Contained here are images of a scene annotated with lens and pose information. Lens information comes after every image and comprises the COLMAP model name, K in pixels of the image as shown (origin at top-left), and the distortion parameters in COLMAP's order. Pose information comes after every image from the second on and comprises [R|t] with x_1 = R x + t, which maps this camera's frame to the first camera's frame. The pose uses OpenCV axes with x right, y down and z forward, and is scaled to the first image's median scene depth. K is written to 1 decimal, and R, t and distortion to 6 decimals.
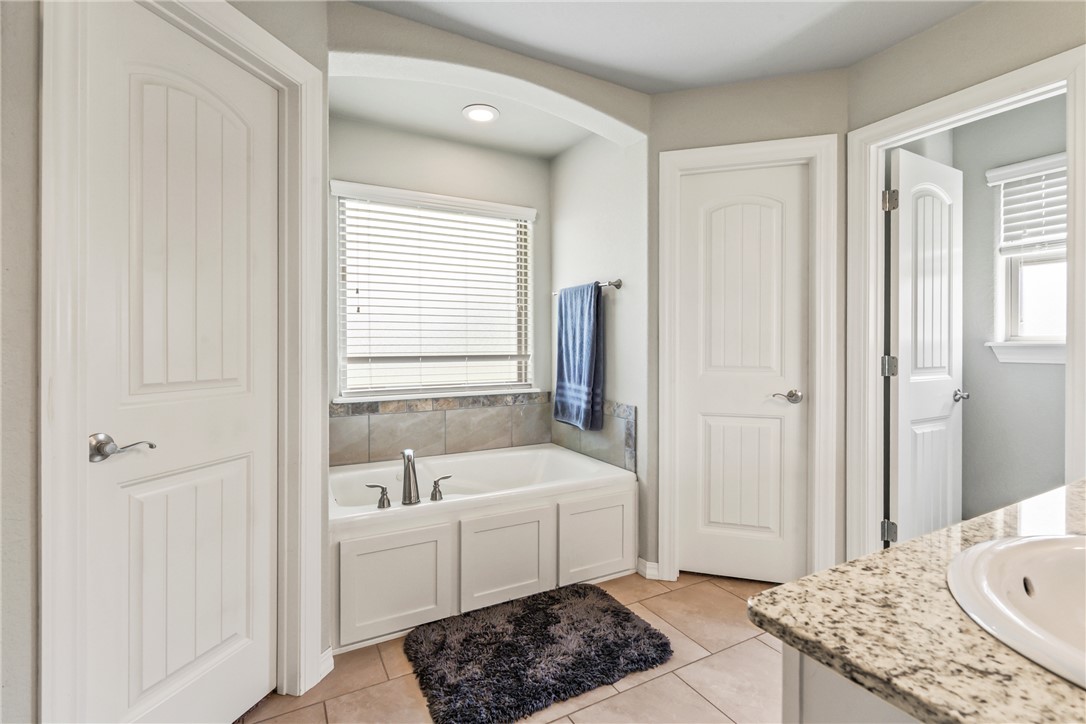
lens RADIAL K [[495.4, 0, 544.7], [0, 495.4, 345.4], [0, 0, 1]] dist [-0.007780, 0.001960]
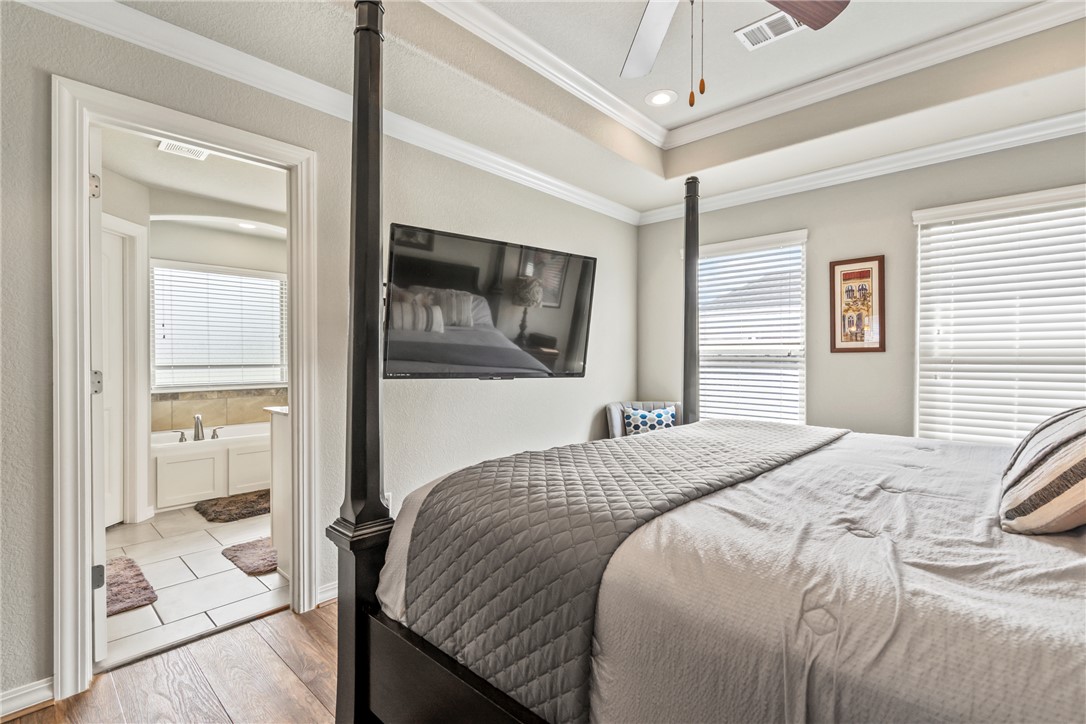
lens RADIAL K [[495.4, 0, 547.1], [0, 495.4, 361.4], [0, 0, 1]] dist [-0.007780, 0.001960]
pose [[0.948563, 0.000186, 0.316587, 0.301918], [-0.003669, 0.999939, 0.010406, -0.011862], [-0.316566, -0.011032, 0.948506, -0.929117]]
